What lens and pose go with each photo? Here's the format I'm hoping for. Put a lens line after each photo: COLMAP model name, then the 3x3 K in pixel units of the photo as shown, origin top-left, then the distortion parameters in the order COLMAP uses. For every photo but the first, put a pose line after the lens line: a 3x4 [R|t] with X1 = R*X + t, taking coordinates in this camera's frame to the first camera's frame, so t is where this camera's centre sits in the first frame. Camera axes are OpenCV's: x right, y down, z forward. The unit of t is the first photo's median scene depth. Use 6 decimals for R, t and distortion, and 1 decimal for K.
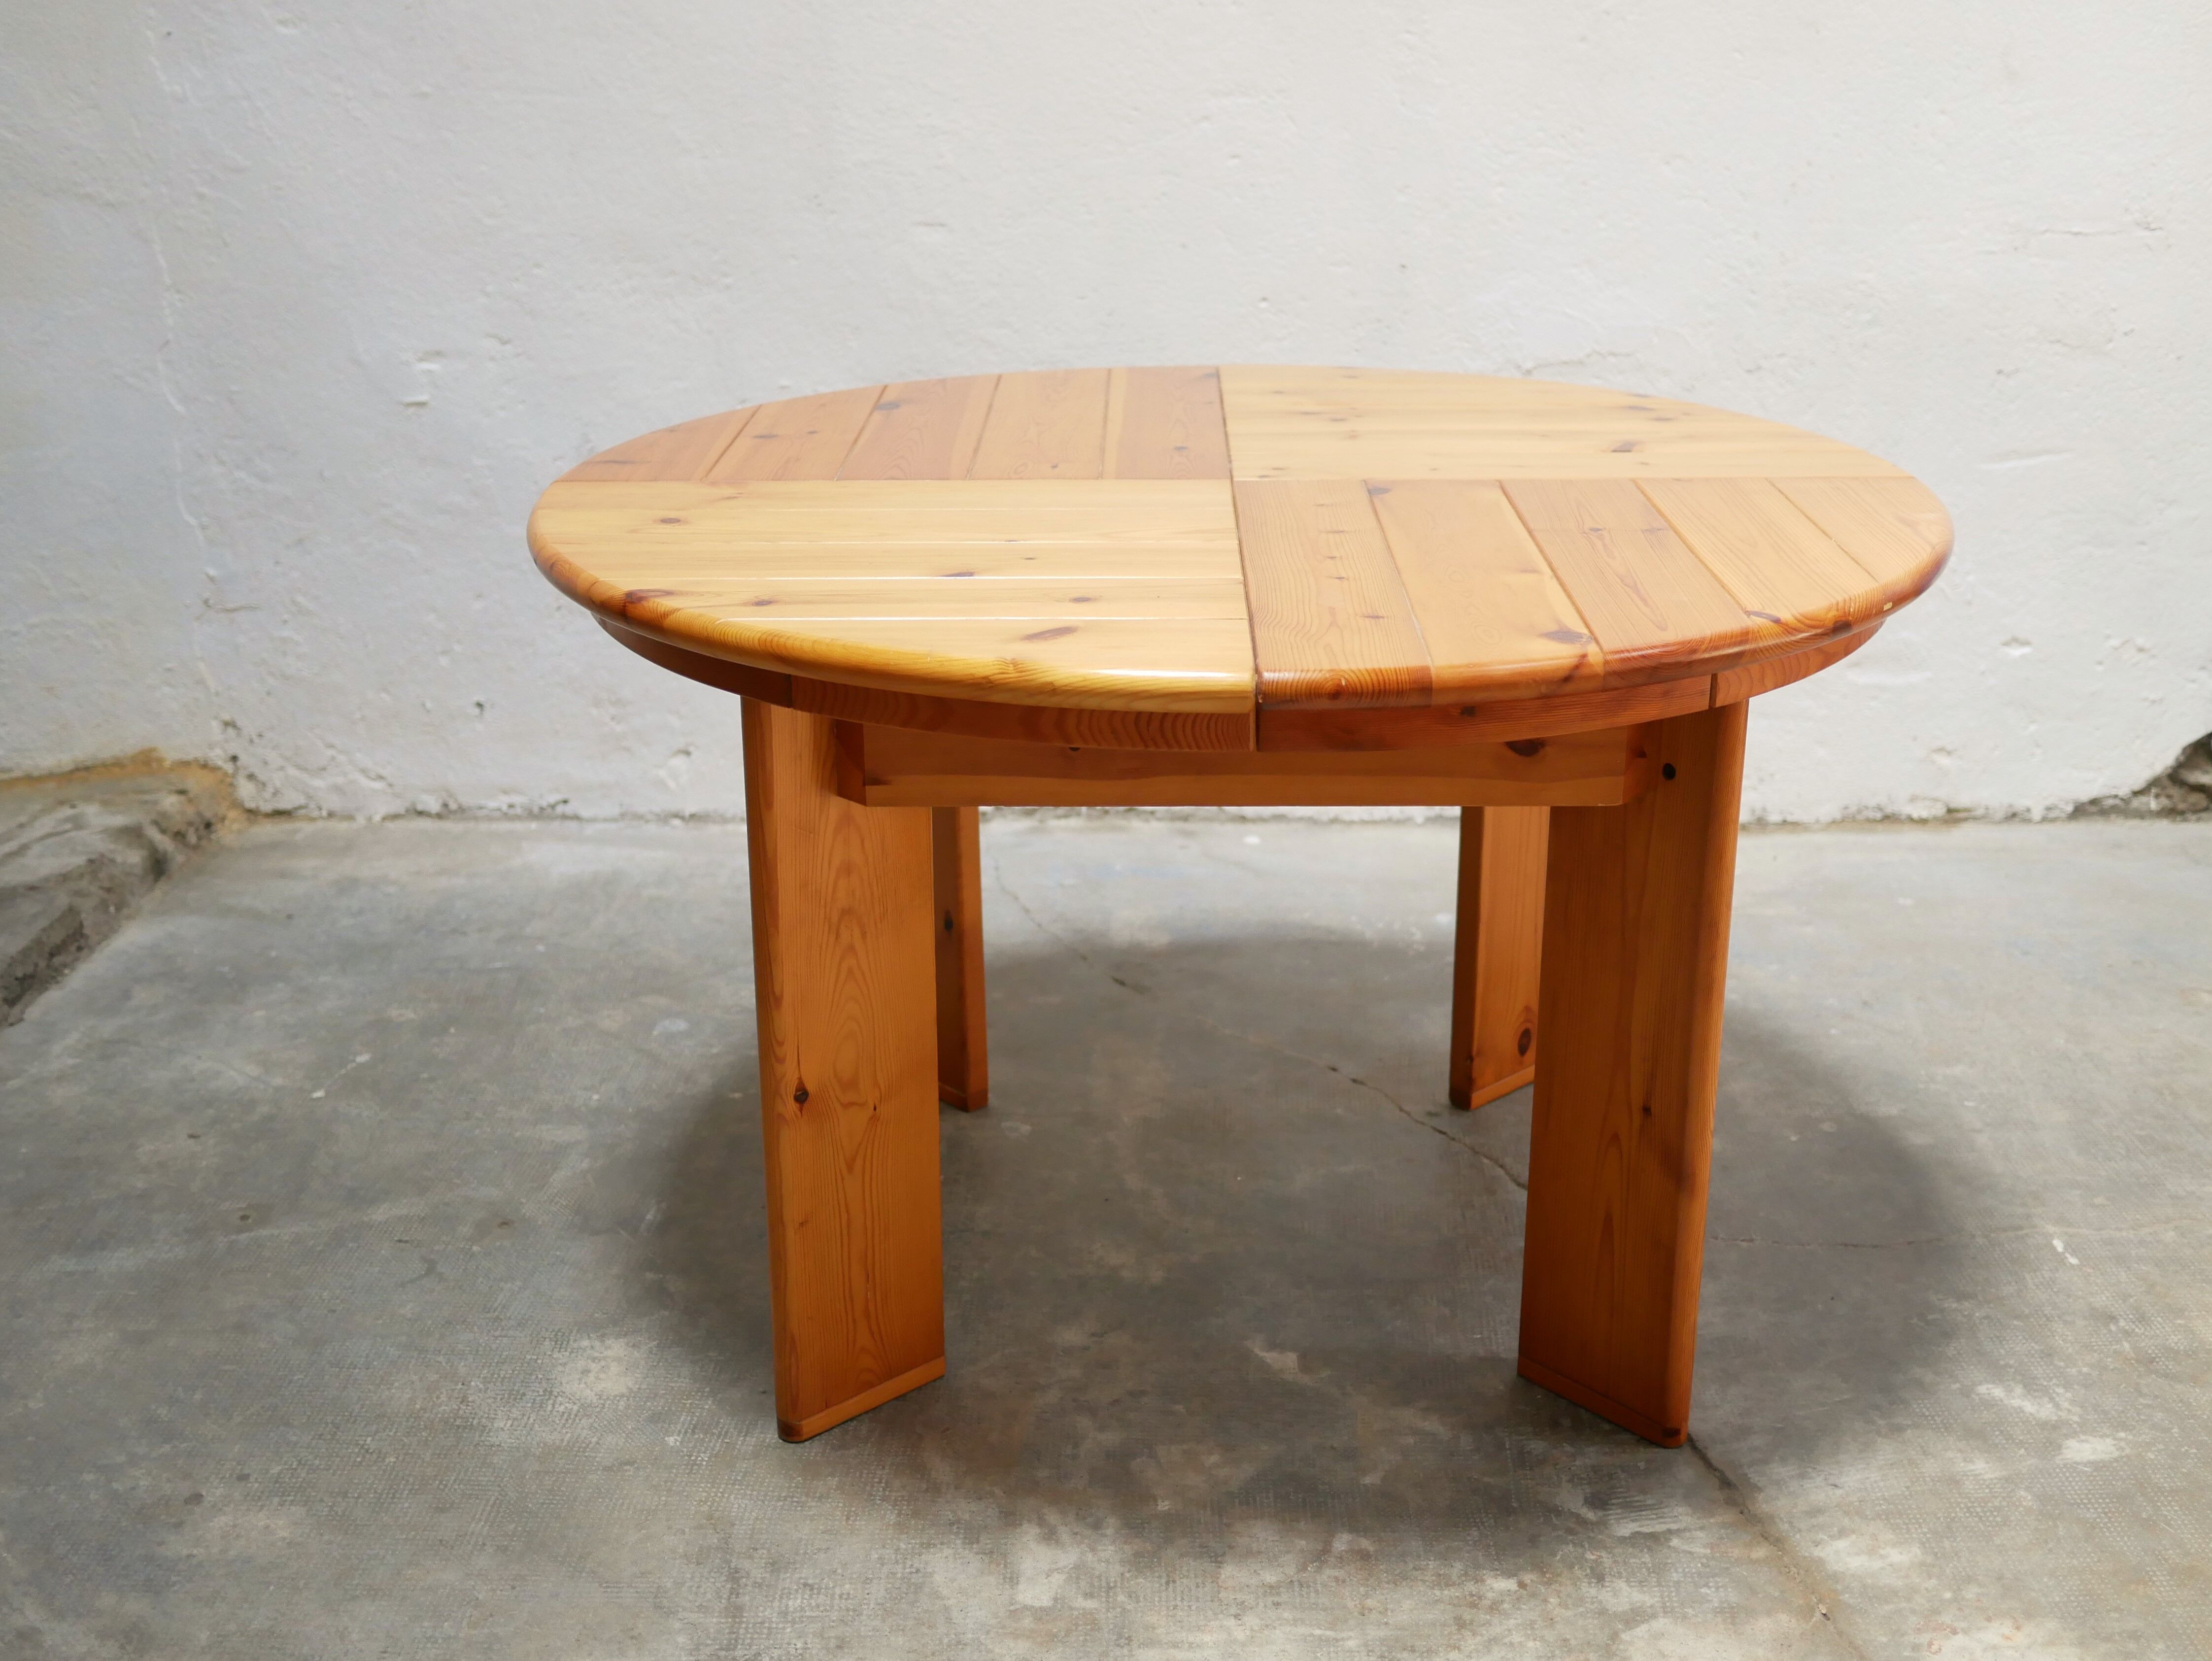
lens RADIAL K [[2559.1, 0, 1107.8], [0, 2559.1, 828.6], [0, 0, 1]] dist [-0.012552, 0.000000]
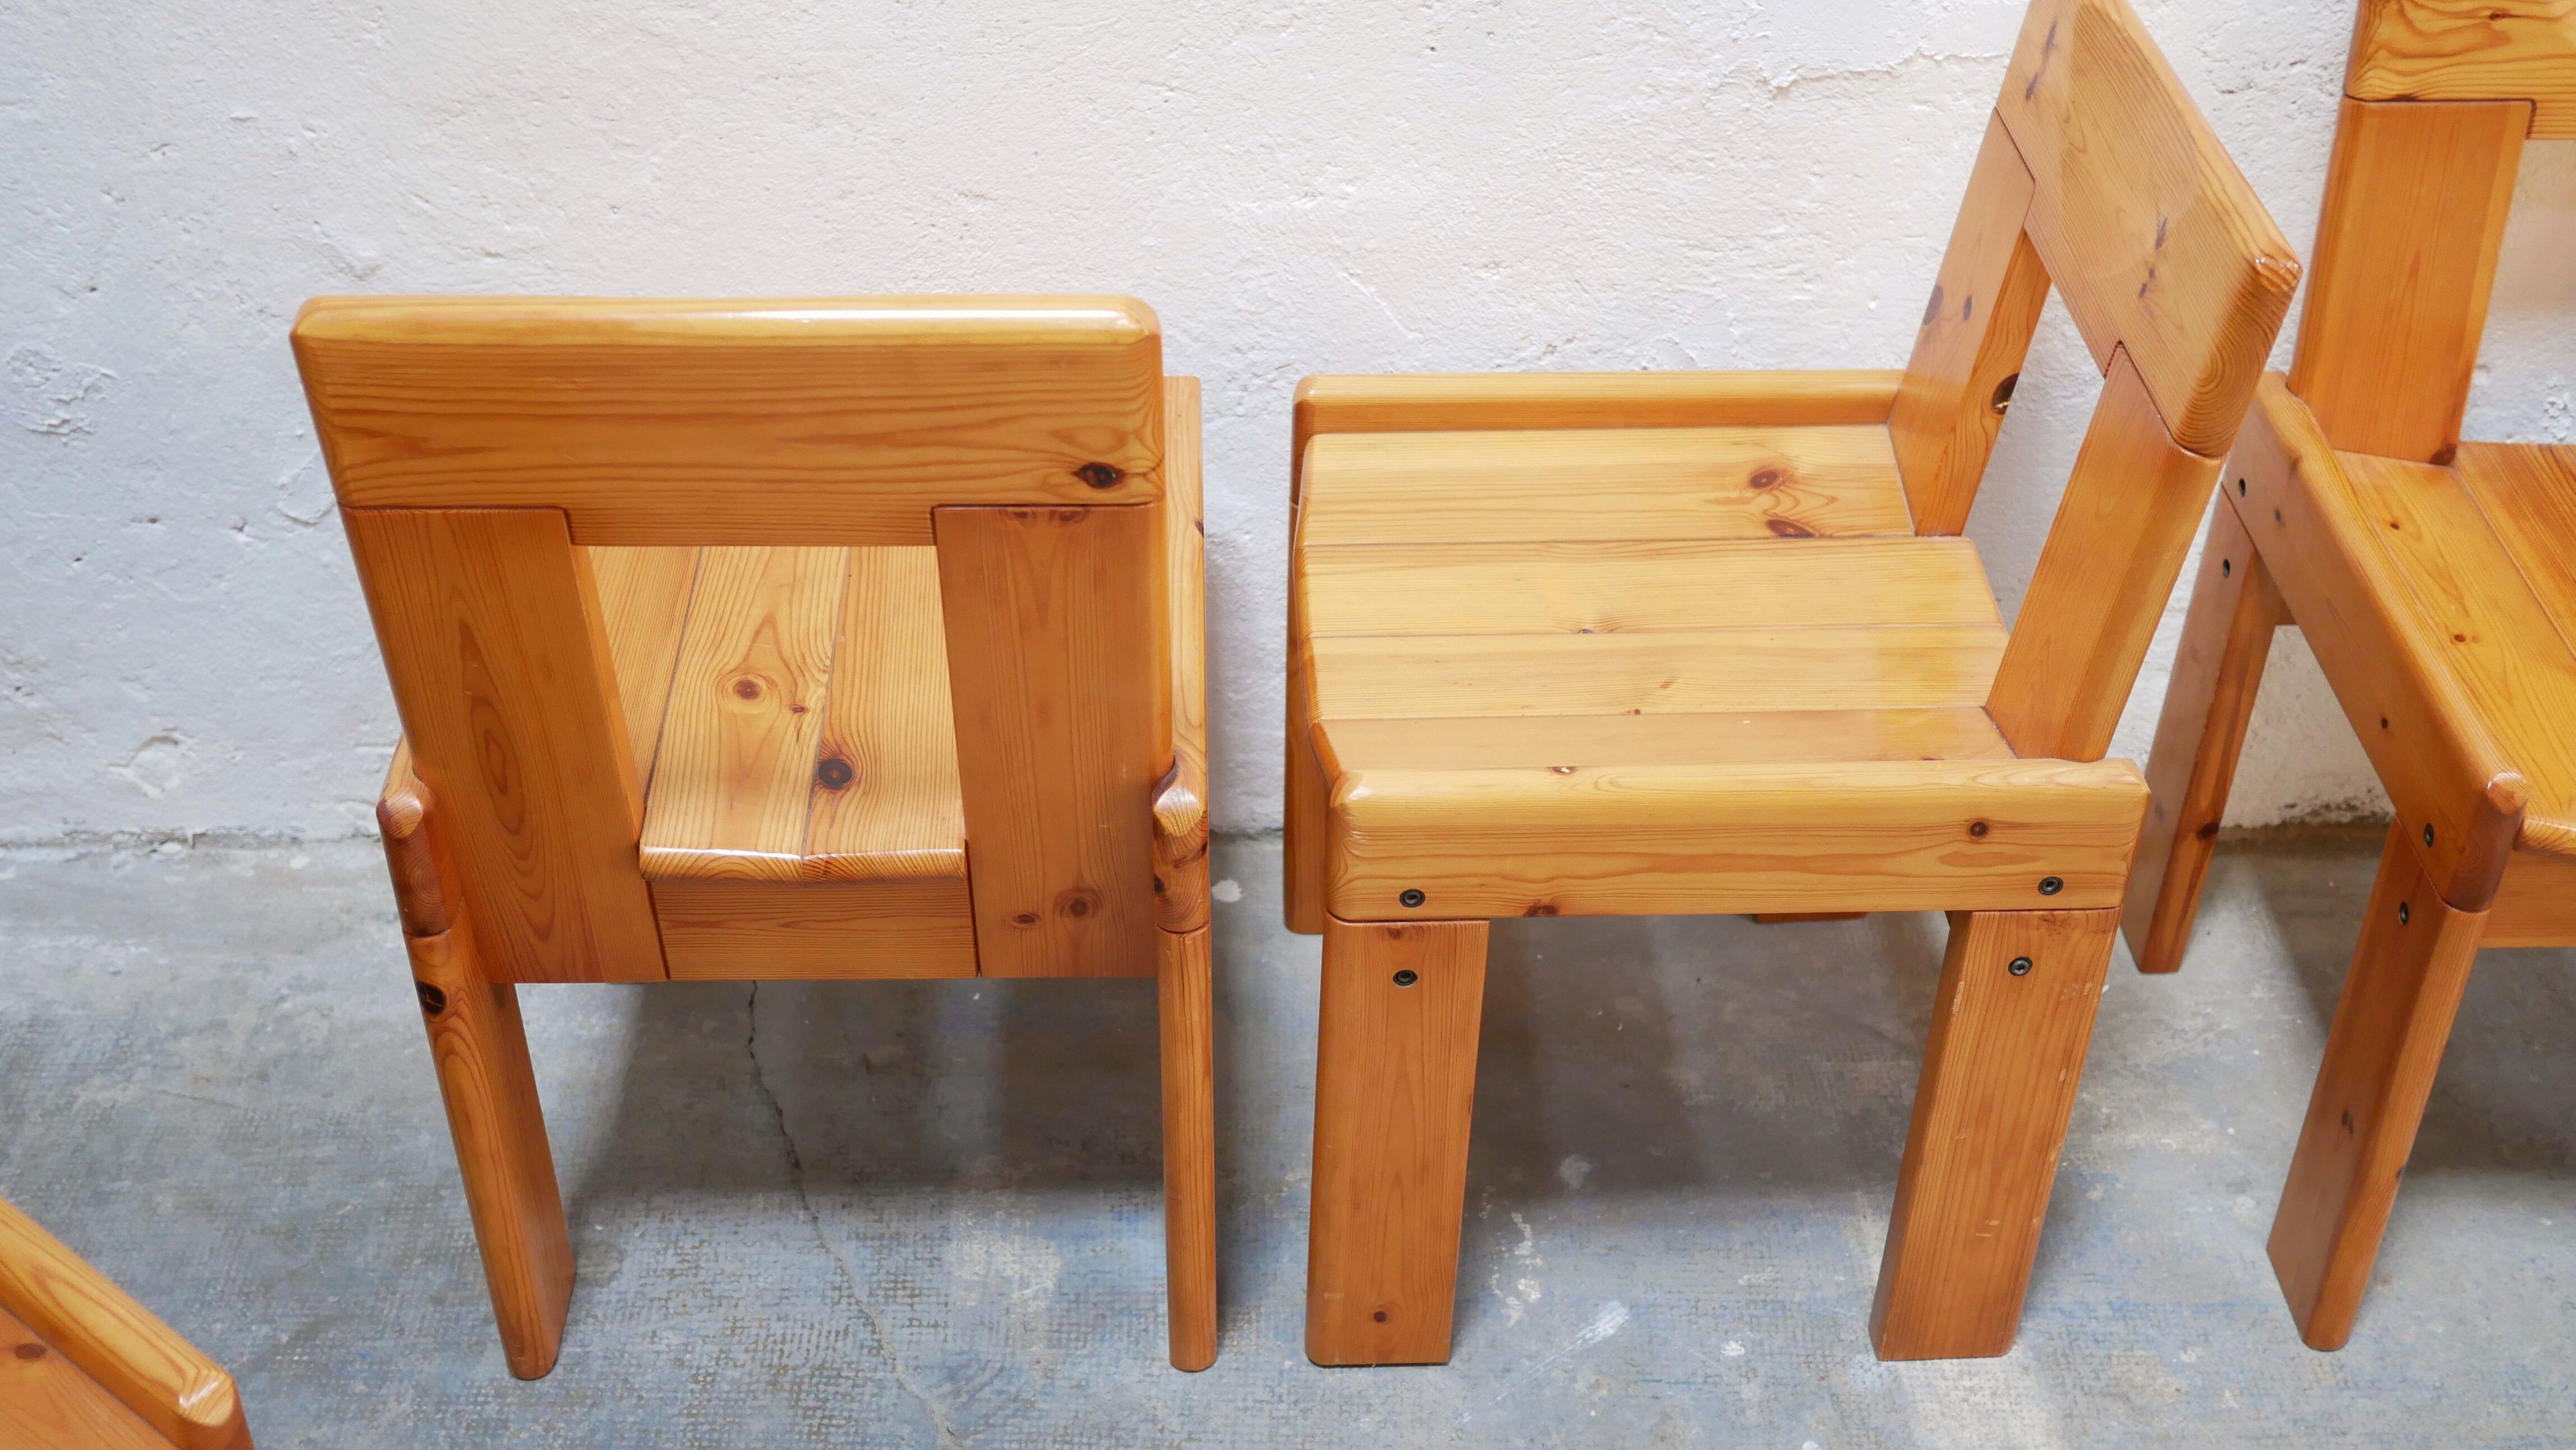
lens RADIAL K [[2913.0, 0, 1279.1], [0, 2913.0, 726.0], [0, 0, 1]] dist [-0.013894, 0.000000]
pose [[0.998783, -0.015956, 0.046676, 0.042120], [-0.000341, 0.943986, 0.329985, -0.253820], [-0.049327, -0.329600, 0.942831, 0.454093]]
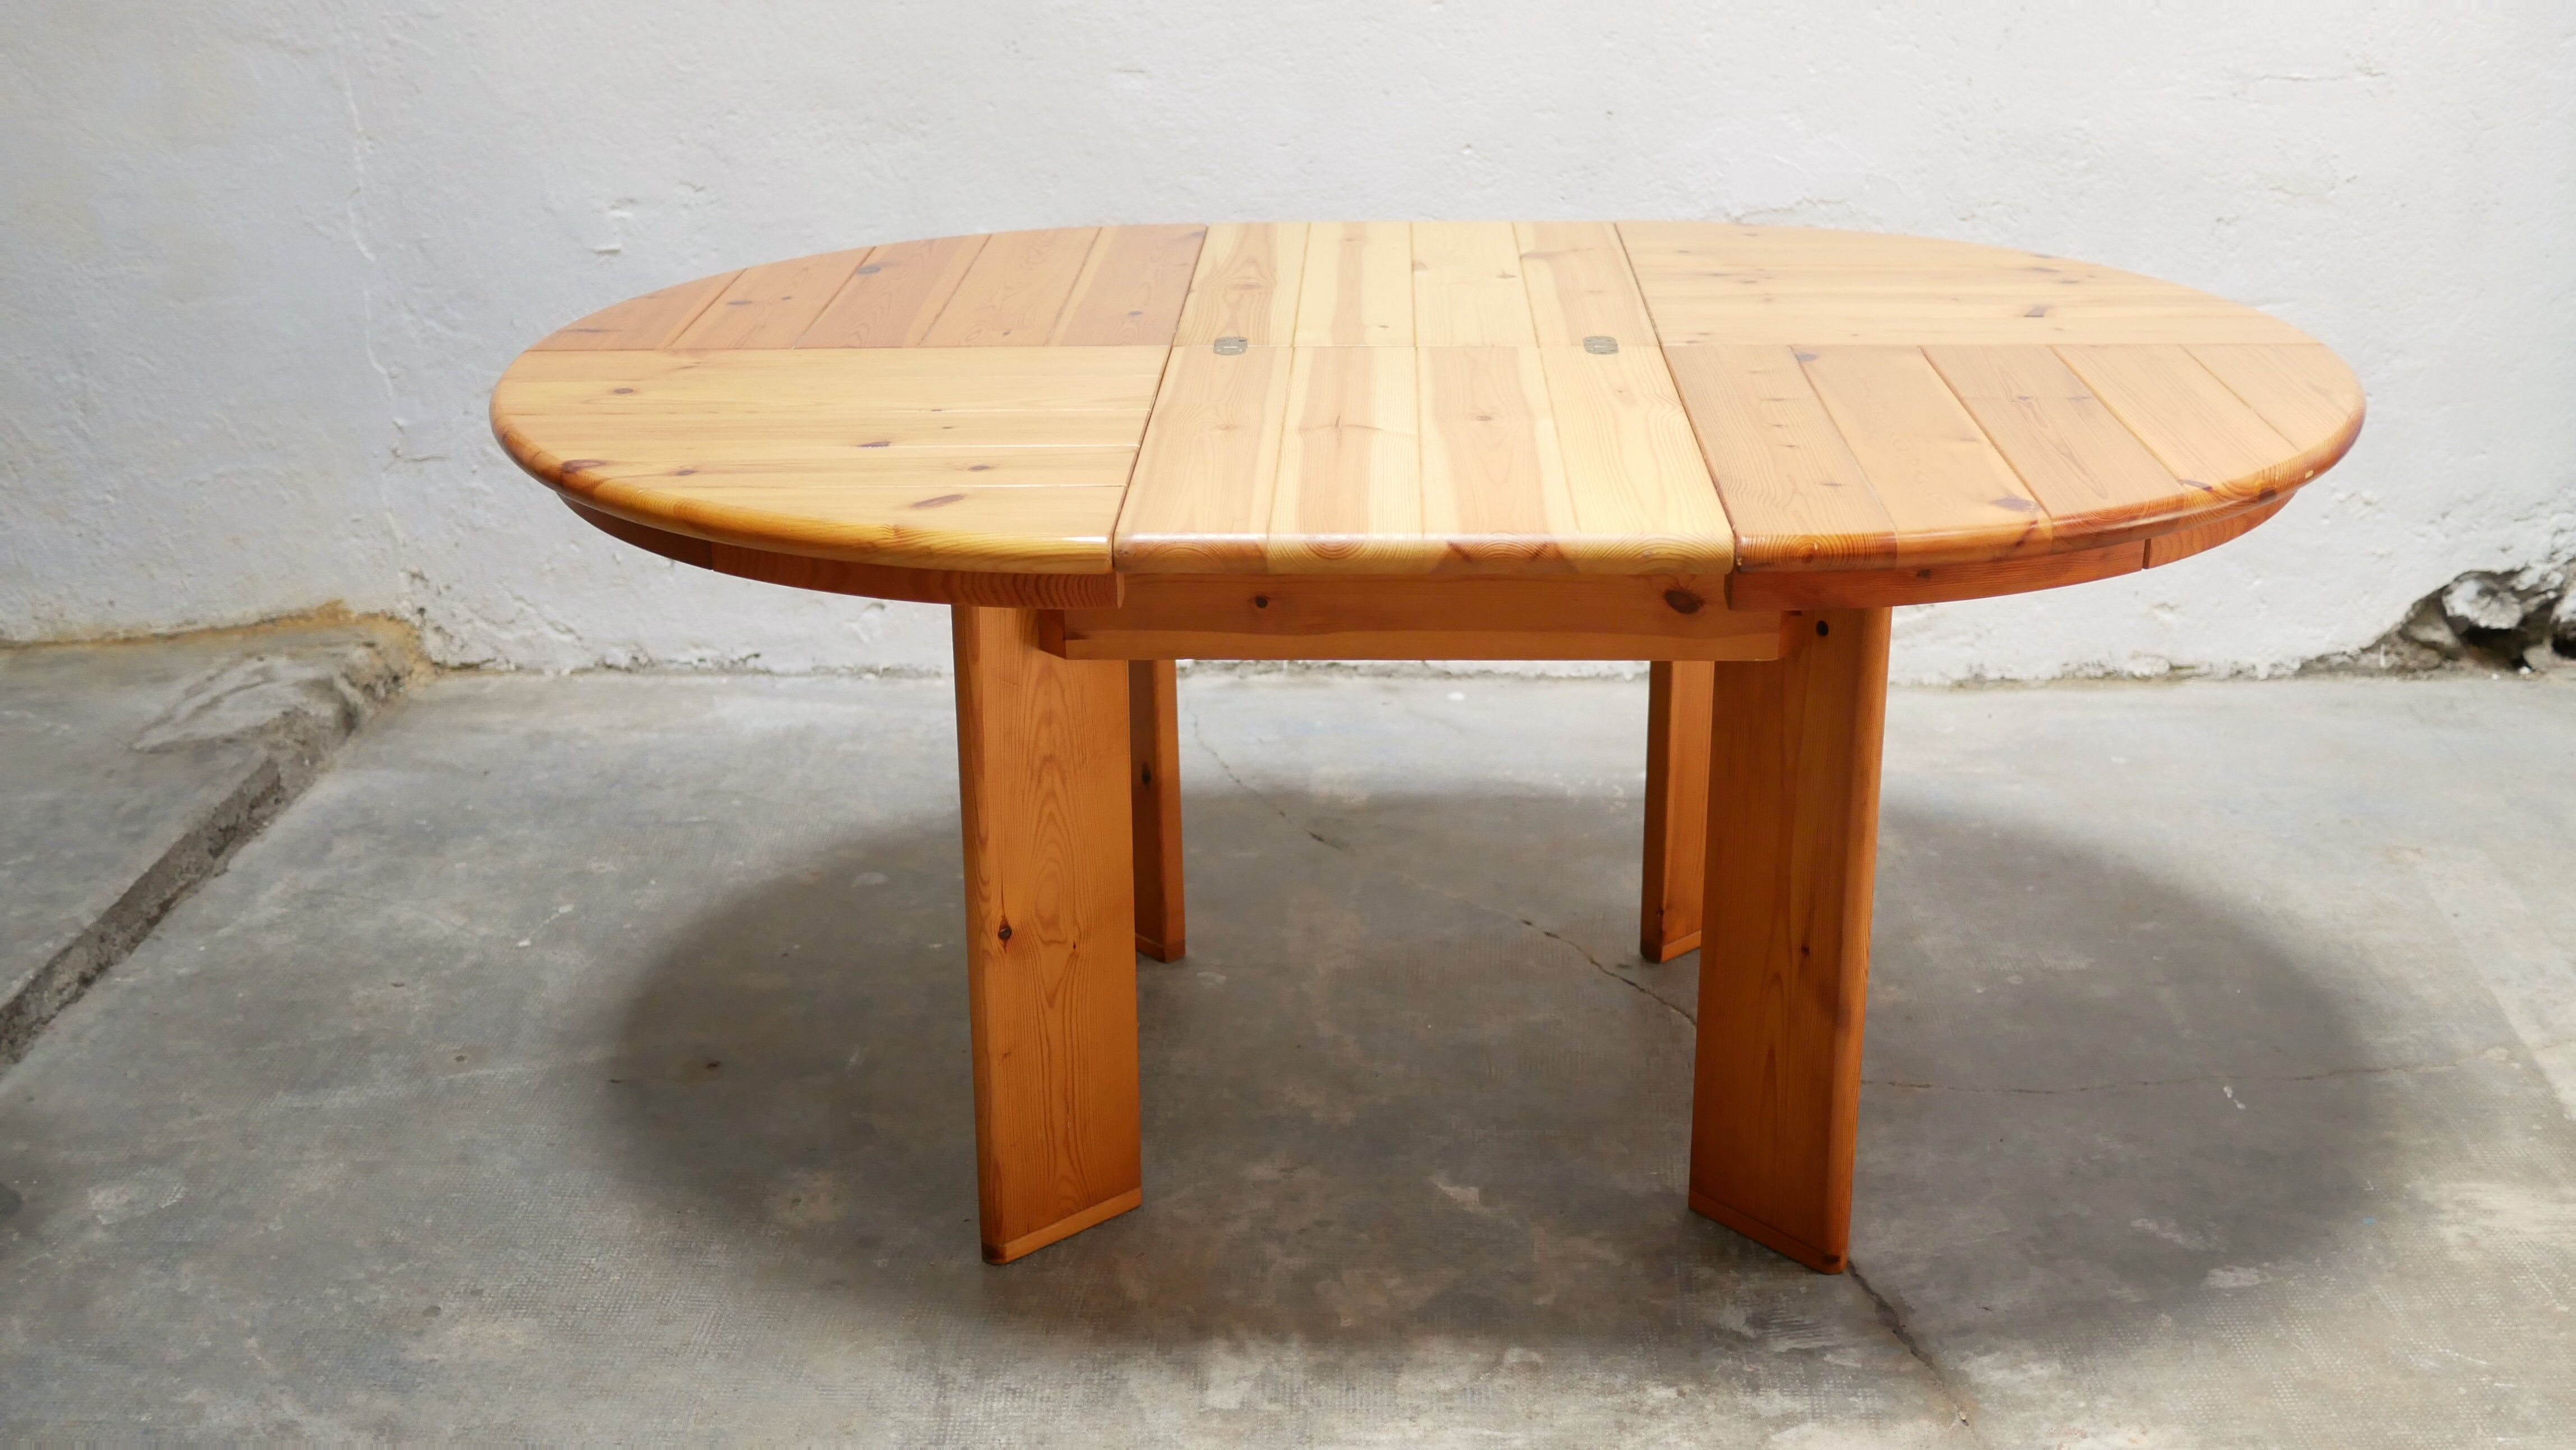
lens RADIAL K [[2913.0, 0, 1283.4], [0, 2913.0, 716.4], [0, 0, 1]] dist [-0.013894, 0.000000]
pose [[0.999855, 0.002568, -0.016830, 0.009726], [-0.002410, 0.999953, 0.009413, 0.002041], [0.016853, -0.009371, 0.999814, -0.125152]]
